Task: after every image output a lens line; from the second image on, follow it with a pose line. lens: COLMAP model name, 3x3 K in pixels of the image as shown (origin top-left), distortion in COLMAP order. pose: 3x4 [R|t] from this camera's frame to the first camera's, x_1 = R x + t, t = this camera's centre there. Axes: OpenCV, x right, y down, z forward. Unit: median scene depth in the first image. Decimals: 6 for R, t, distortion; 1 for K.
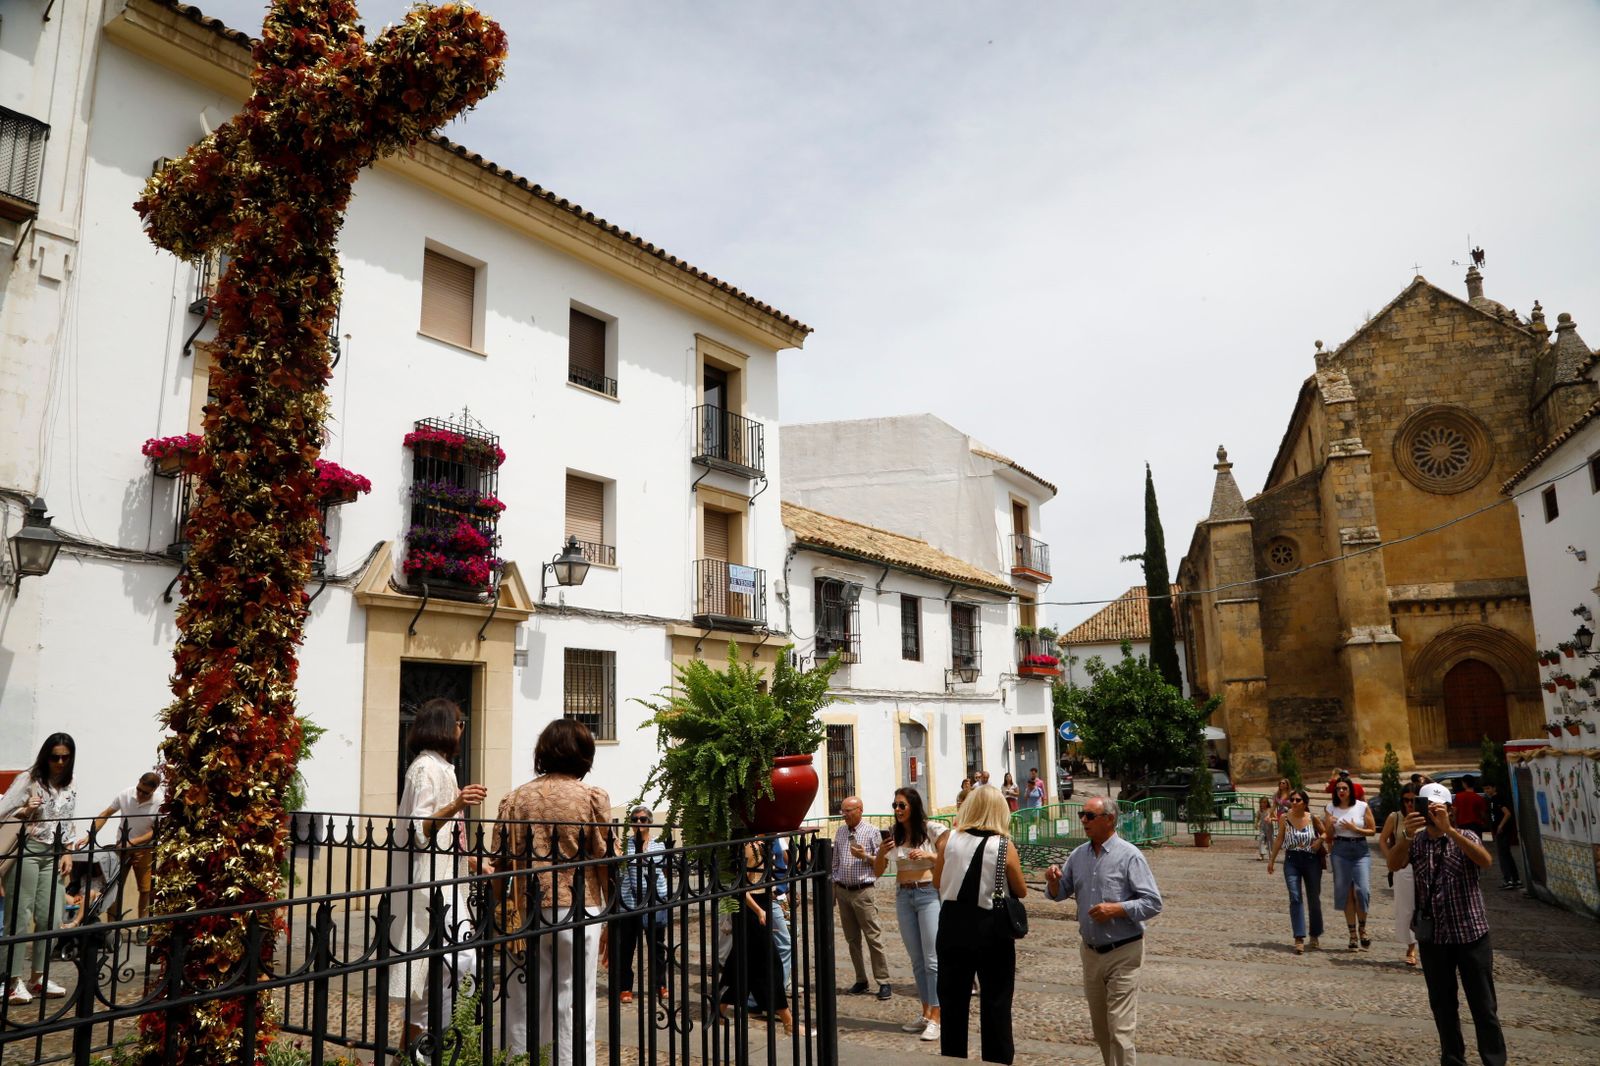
lens RADIAL K [[1112.8, 0, 789.7], [0, 1112.8, 542.4], [0, 0, 1]] dist [-0.117333, 0.067455]
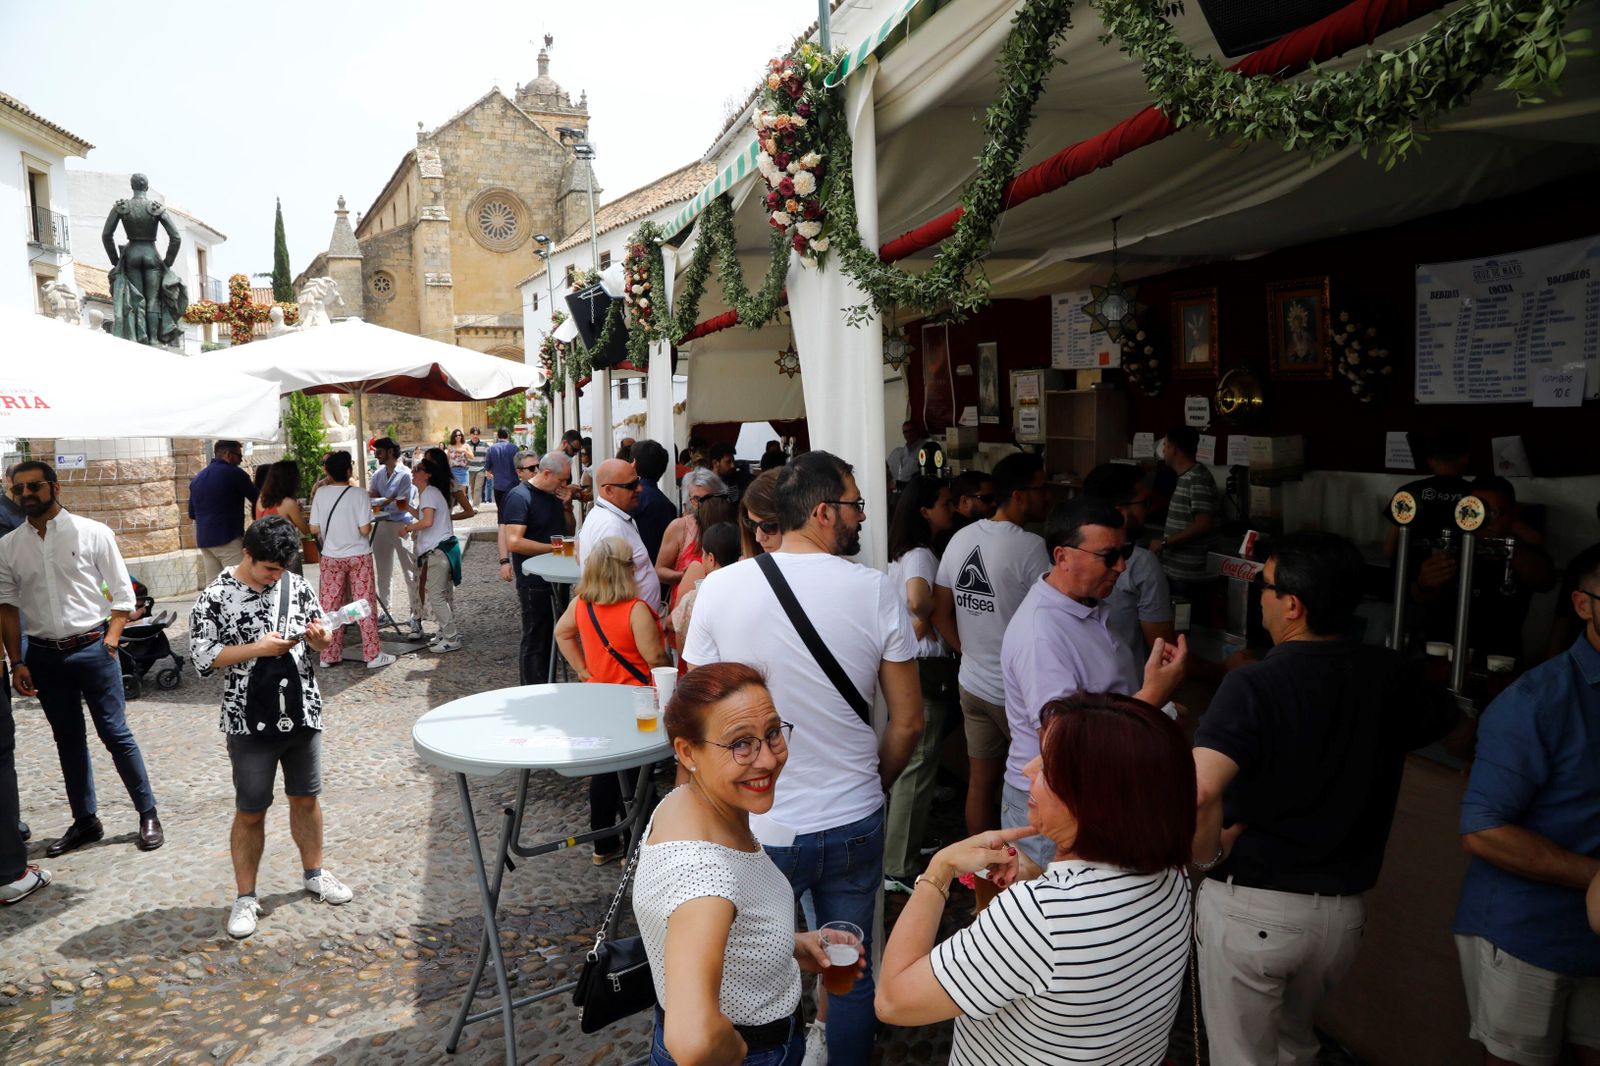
lens RADIAL K [[1112.8, 0, 789.7], [0, 1112.8, 542.4], [0, 0, 1]] dist [-0.117333, 0.067455]
pose [[0.700865, -0.078716, 0.708938, -0.174891], [-0.130372, 0.963013, 0.235814, -0.066800], [-0.701279, -0.257700, 0.664680, -0.328423]]
